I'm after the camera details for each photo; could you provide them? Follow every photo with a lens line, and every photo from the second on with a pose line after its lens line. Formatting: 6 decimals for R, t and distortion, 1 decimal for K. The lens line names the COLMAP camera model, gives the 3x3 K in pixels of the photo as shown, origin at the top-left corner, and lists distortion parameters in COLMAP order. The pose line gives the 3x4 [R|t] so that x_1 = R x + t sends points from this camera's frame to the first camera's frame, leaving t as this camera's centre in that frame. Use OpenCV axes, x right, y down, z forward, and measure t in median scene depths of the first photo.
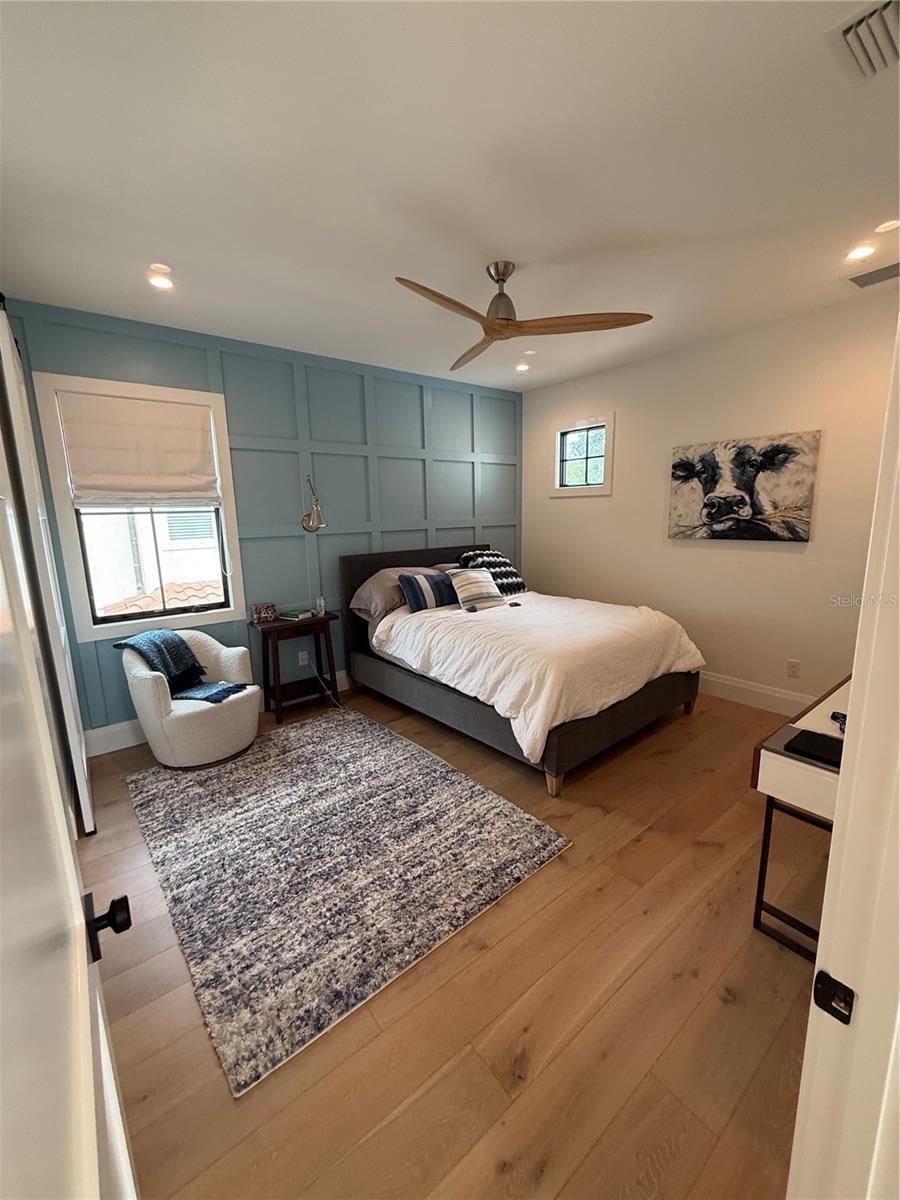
lens RADIAL K [[476.2, 0, 451.9], [0, 476.2, 598.9], [0, 0, 1]] dist [0.000367, 0.000231]
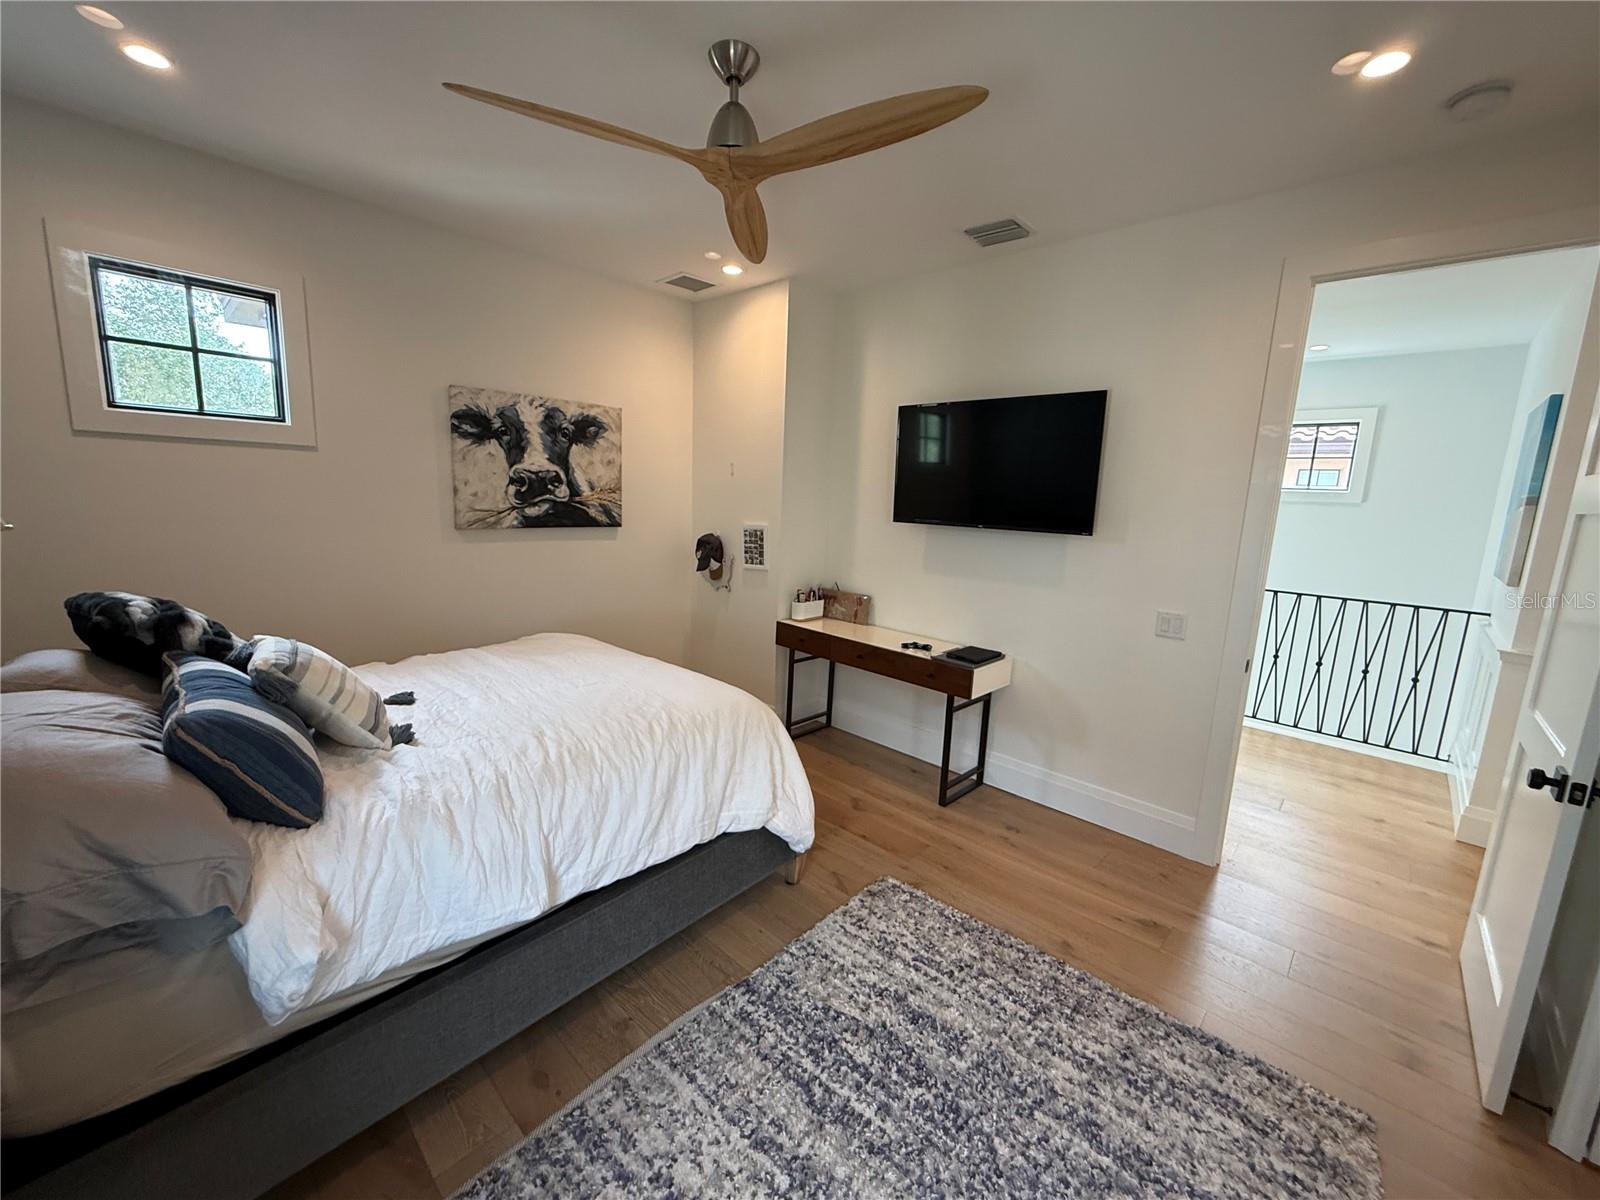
lens RADIAL K [[634.9, 0, 805.4], [0, 634.9, 596.6], [0, 0, 1]] dist [0.000367, 0.000231]
pose [[-0.145189, -0.142682, 0.979062, -0.518853], [0.143332, 0.976075, 0.163502, -0.131885], [-0.978967, 0.164070, -0.121264, 0.784630]]
